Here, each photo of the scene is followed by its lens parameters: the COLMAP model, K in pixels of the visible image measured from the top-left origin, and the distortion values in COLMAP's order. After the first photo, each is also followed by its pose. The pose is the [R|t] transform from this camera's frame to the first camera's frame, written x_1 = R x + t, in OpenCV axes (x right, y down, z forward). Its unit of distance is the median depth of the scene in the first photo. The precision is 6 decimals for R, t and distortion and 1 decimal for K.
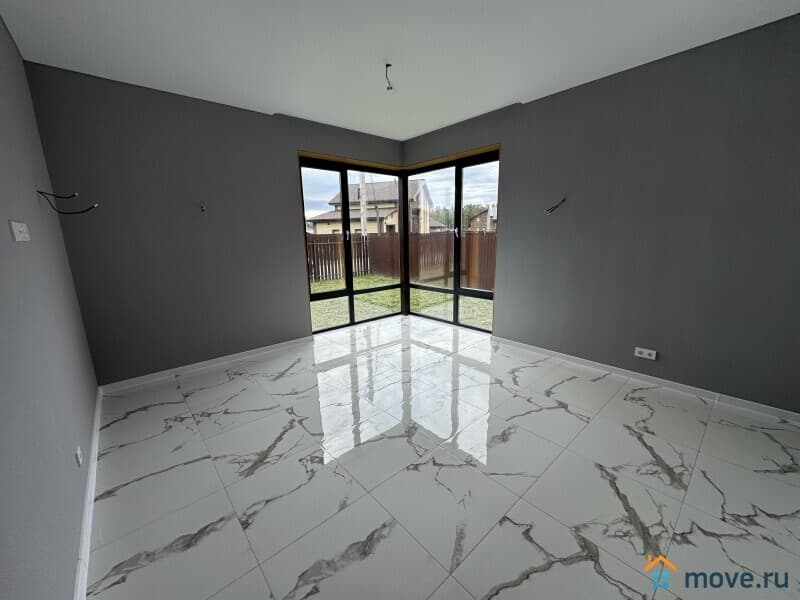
lens RADIAL K [[319.1, 0, 404.0], [0, 319.1, 297.4], [0, 0, 1]] dist [0.001510, 0.000553]
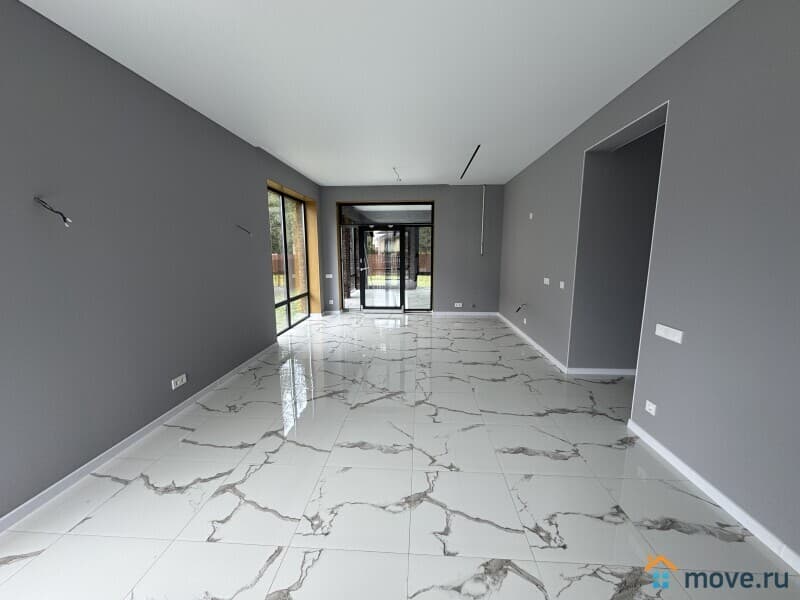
lens RADIAL K [[319.1, 0, 397.4], [0, 319.1, 298.0], [0, 0, 1]] dist [0.001510, 0.000553]
pose [[-0.692034, -0.086045, 0.716719, -0.371372], [0.158609, 0.950483, 0.267256, -0.218371], [-0.704225, 0.298629, -0.644118, 1.089086]]
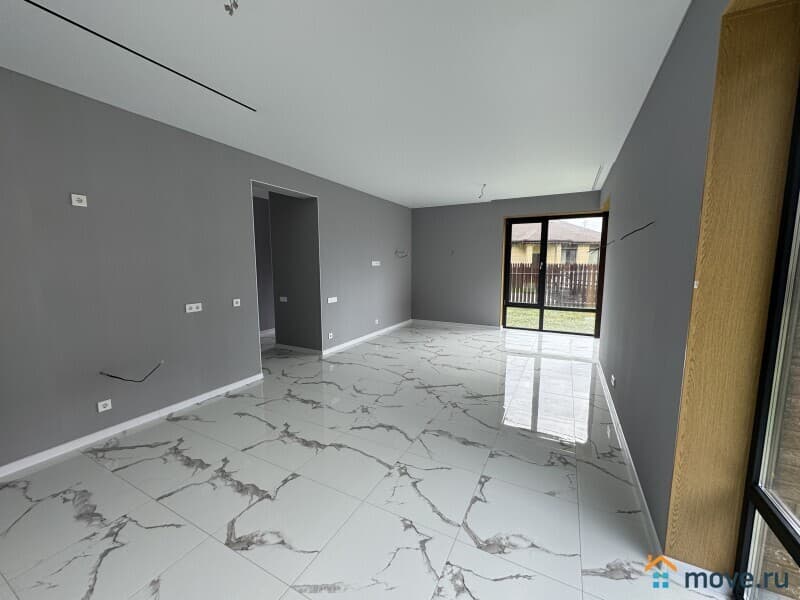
lens RADIAL K [[319.1, 0, 405.4], [0, 319.1, 300.6], [0, 0, 1]] dist [0.001510, 0.000553]
pose [[0.365074, 0.128714, -0.922038, 1.478137], [-0.190921, 0.979698, 0.061169, -0.024613], [0.911192, 0.153705, 0.382237, -0.106848]]
